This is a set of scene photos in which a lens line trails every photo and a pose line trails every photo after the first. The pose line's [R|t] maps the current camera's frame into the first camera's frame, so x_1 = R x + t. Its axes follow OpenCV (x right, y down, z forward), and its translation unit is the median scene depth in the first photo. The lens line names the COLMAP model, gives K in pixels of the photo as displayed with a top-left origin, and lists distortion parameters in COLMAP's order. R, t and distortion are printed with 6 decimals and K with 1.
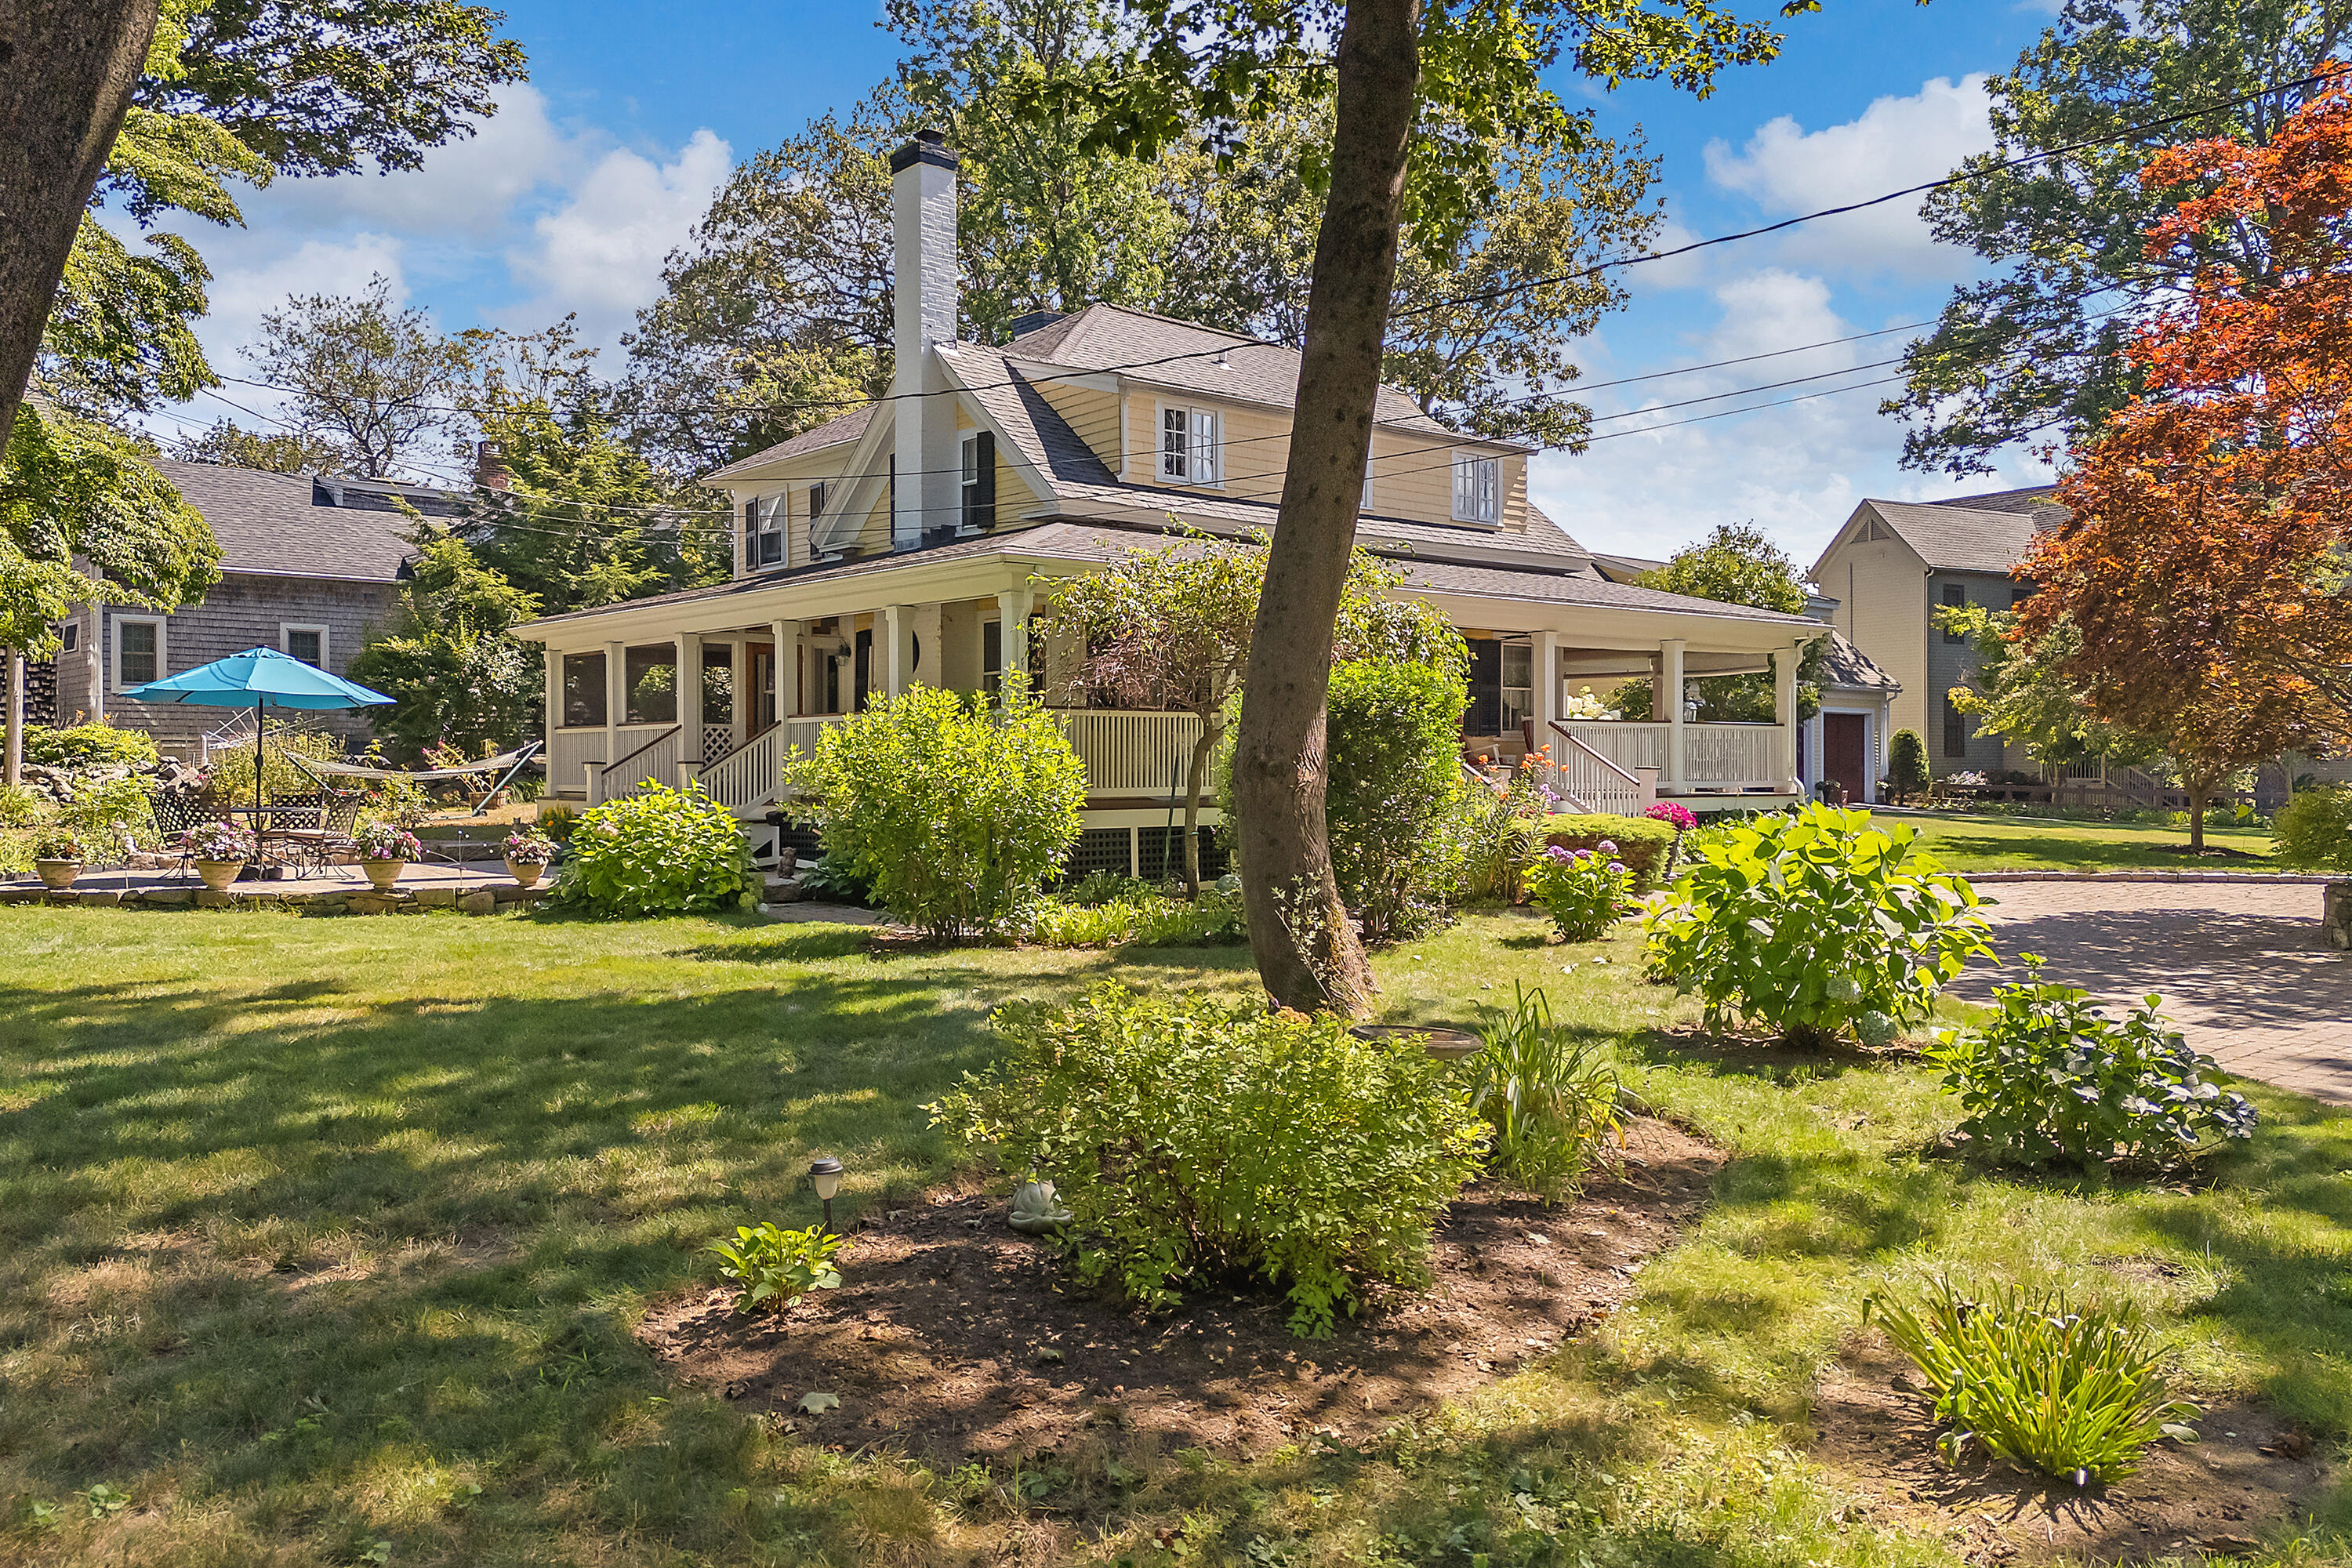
lens RADIAL K [[1848.2, 0, 1176.0], [0, 1848.2, 784.0], [0, 0, 1]] dist [0.001346, 0.000598]
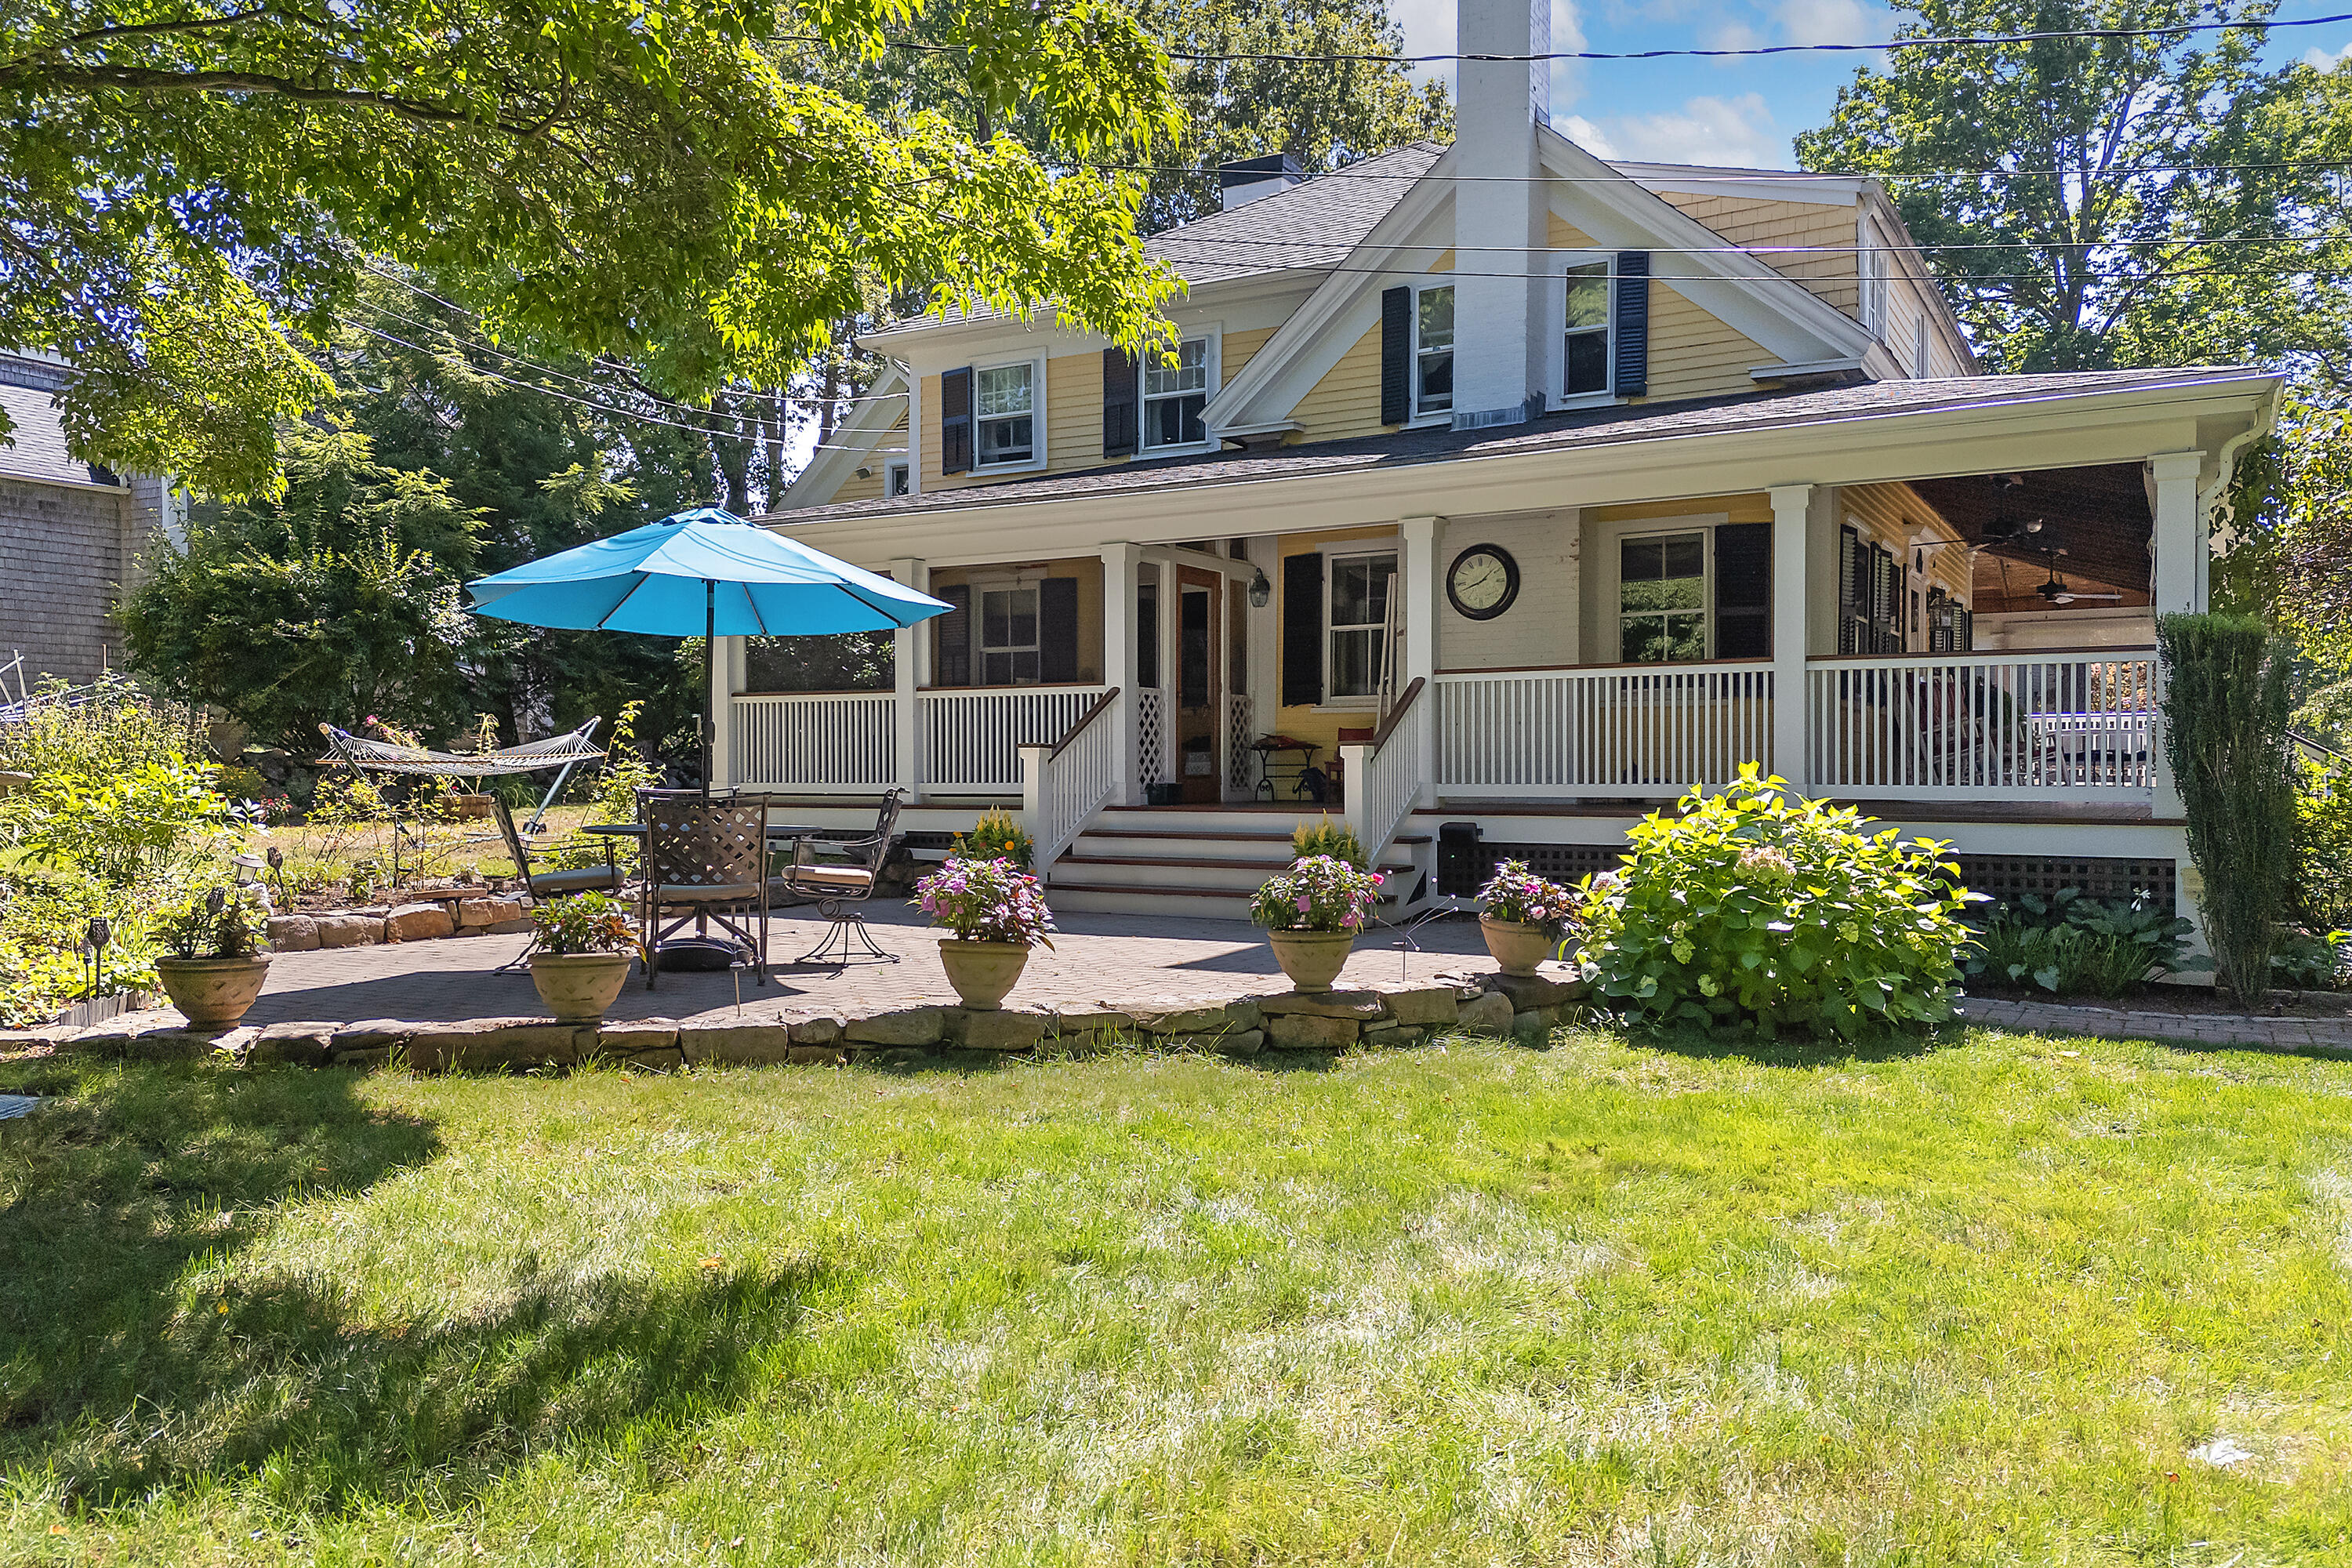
lens RADIAL K [[1711.1, 0, 1174.1], [0, 1711.1, 758.4], [0, 0, 1]] dist [0.142779, -0.169265]
pose [[0.937635, -0.002489, 0.347612, -0.462462], [0.008327, 0.999848, -0.015303, 0.002371], [-0.347521, 0.017243, 0.937513, 0.451885]]
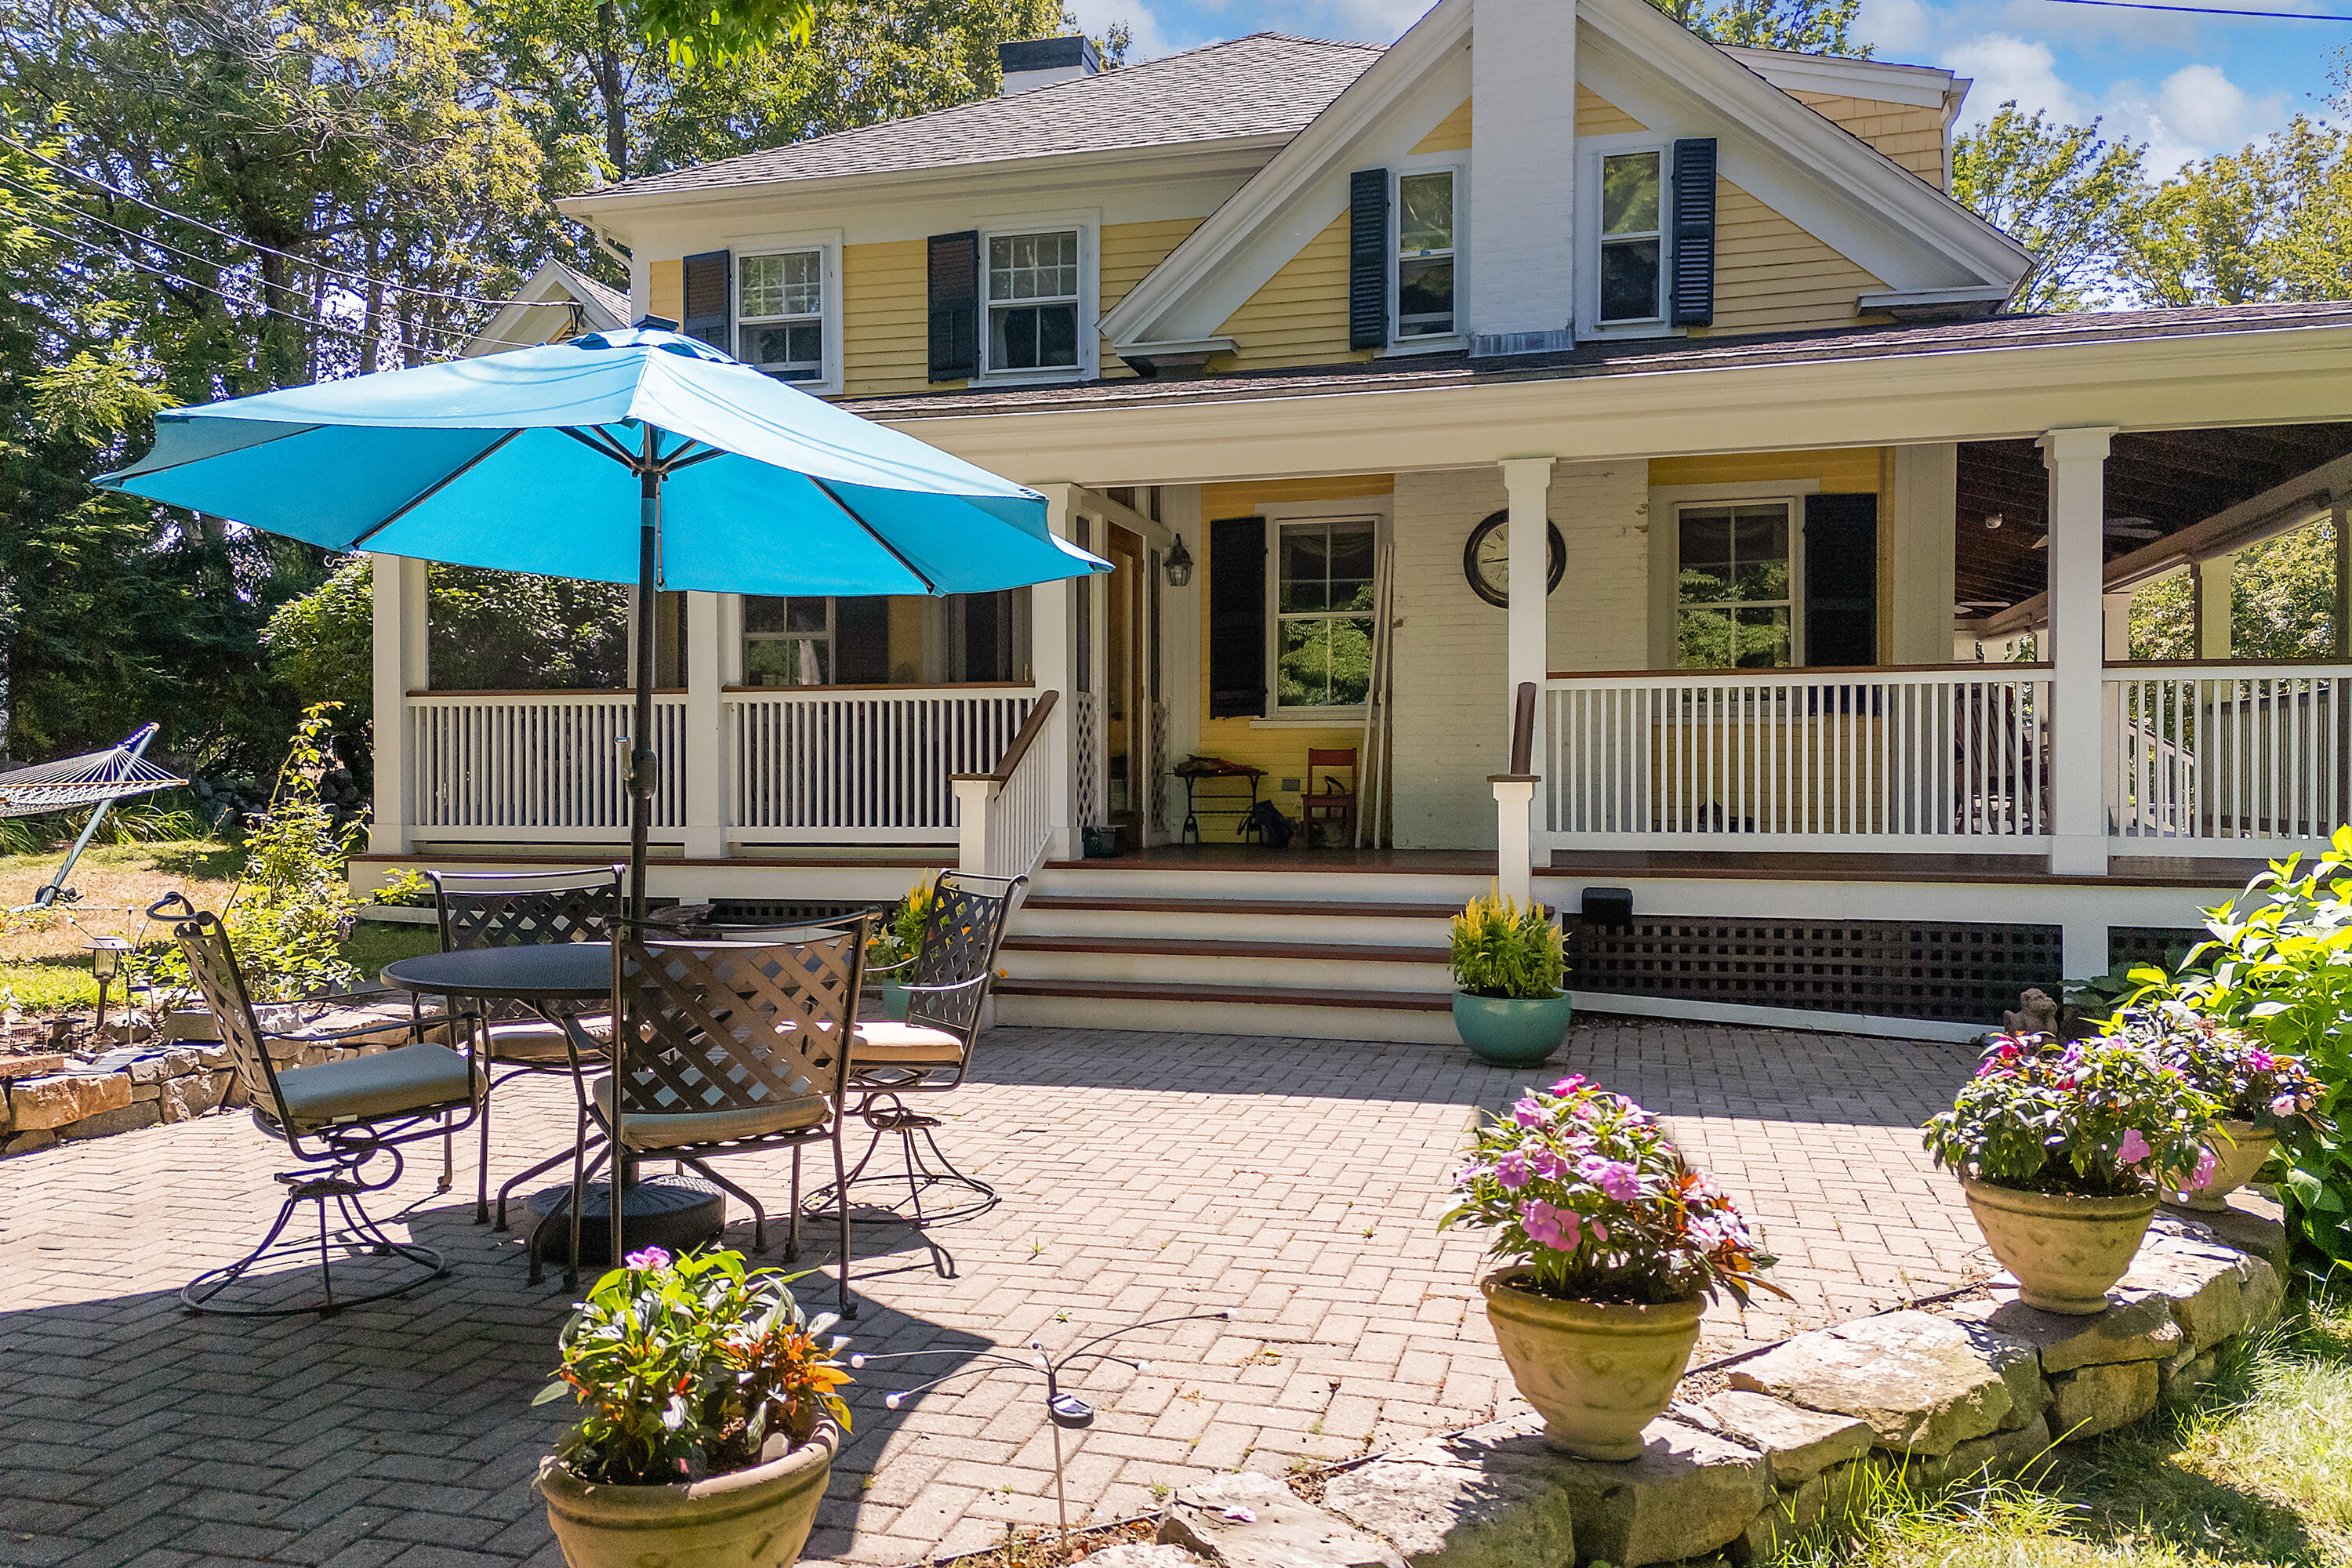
lens RADIAL K [[1711.1, 0, 1174.1], [0, 1711.1, 758.4], [0, 0, 1]] dist [0.142779, -0.169265]
pose [[0.813990, 0.000467, 0.580879, -0.491845], [0.010322, 0.999830, -0.015267, -0.008686], [-0.580787, 0.018423, 0.813847, 0.662152]]
